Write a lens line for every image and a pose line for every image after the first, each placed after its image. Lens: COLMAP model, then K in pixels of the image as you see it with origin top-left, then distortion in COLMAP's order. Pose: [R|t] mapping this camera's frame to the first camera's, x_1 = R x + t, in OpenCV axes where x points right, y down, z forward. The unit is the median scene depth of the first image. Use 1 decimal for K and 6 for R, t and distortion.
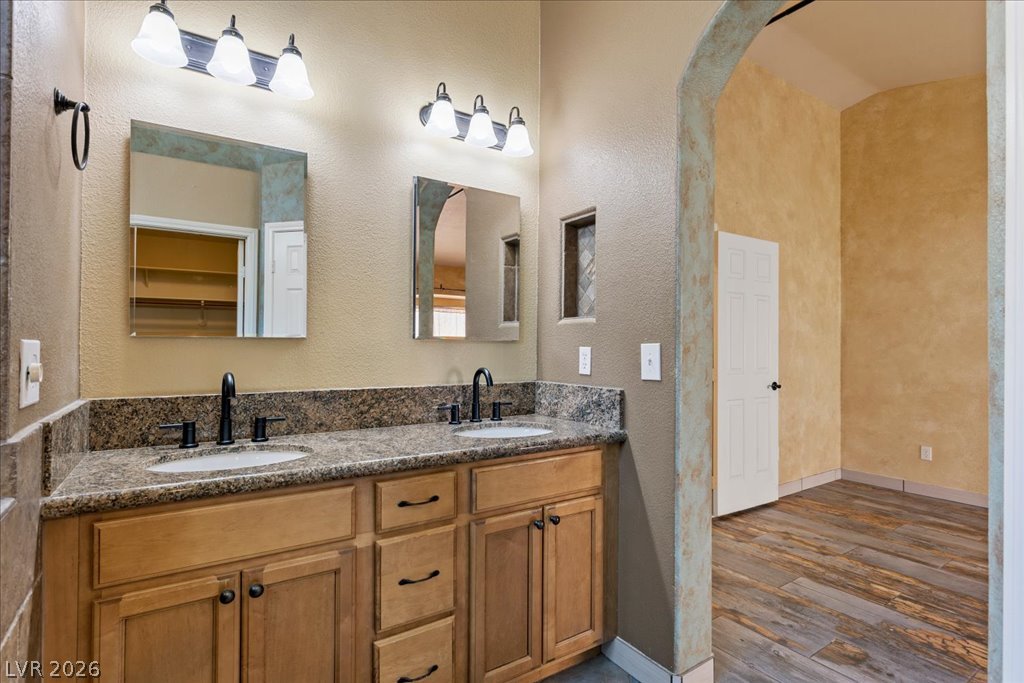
lens RADIAL K [[485.9, 0, 510.4], [0, 485.9, 344.8], [0, 0, 1]] dist [0.002165, -0.000399]
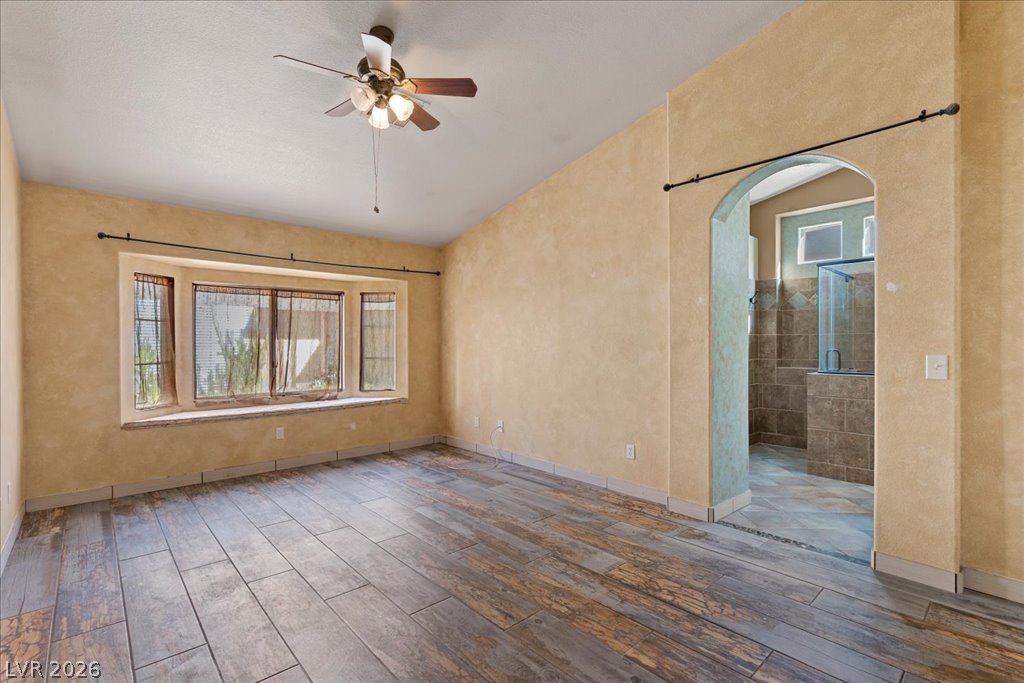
lens RADIAL K [[473.0, 0, 511.7], [0, 473.0, 341.0], [0, 0, 1]] dist [0.002761, 0.000210]
pose [[-0.985279, -0.001114, -0.170953, 1.522604], [0.000276, 0.999967, -0.008110, 0.017868], [0.170956, -0.008038, -0.985246, 1.951479]]
